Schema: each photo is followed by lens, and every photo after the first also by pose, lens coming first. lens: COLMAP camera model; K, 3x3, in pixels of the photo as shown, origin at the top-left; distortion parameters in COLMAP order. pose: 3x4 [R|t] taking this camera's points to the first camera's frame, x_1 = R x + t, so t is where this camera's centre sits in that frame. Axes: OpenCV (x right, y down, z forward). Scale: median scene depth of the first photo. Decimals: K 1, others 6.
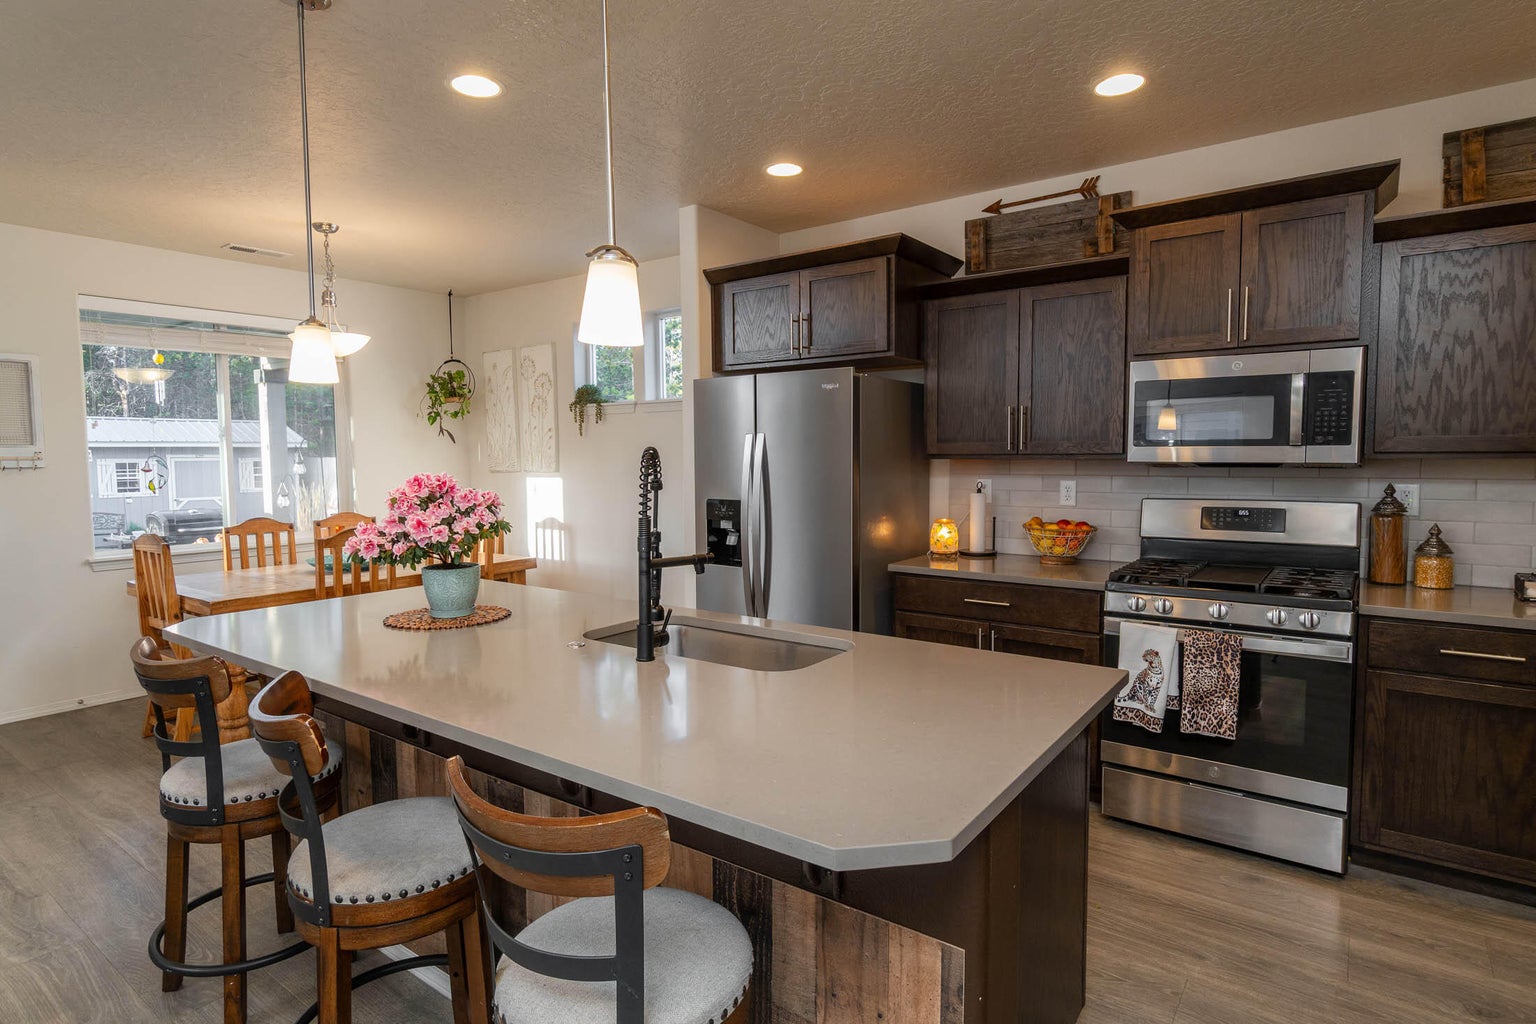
lens RADIAL K [[806.4, 0, 768.0], [0, 806.4, 512.0], [0, 0, 1]] dist [0.001027, 0.000010]
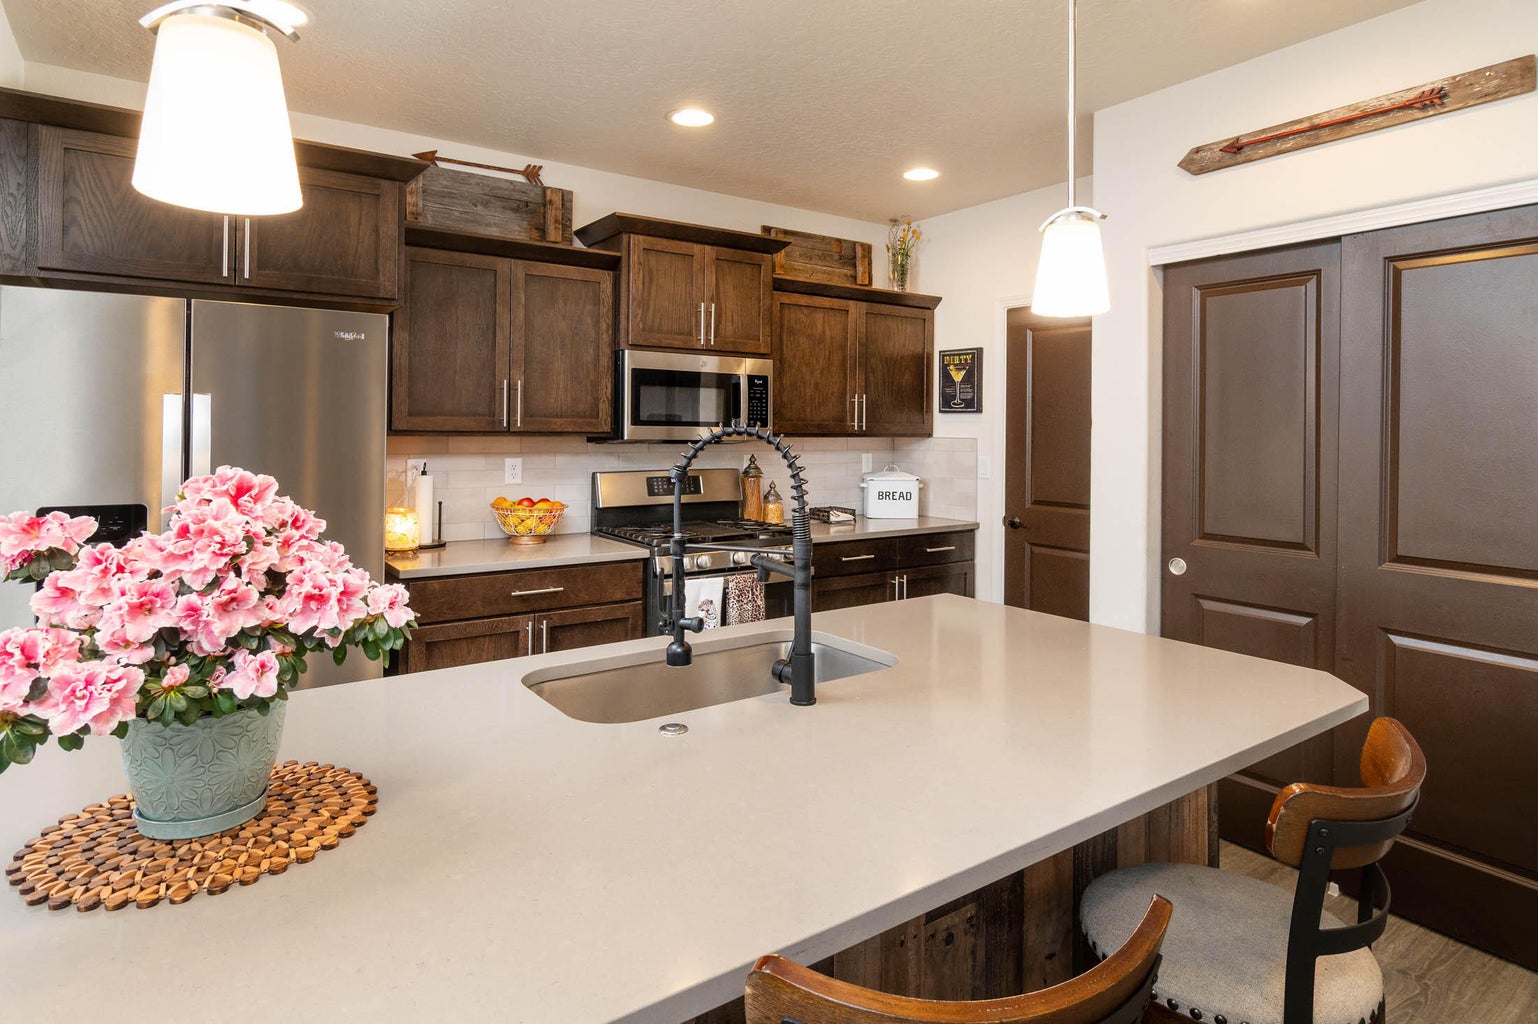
lens RADIAL K [[808.6, 0, 767.2], [0, 808.6, 424.7], [0, 0, 1]] dist [-0.000054, 0.000003]
pose [[0.338276, 0.015393, 0.940921, -0.638438], [0.058370, 0.997598, -0.037306, -0.035642], [-0.939235, 0.067541, 0.336565, 0.535389]]
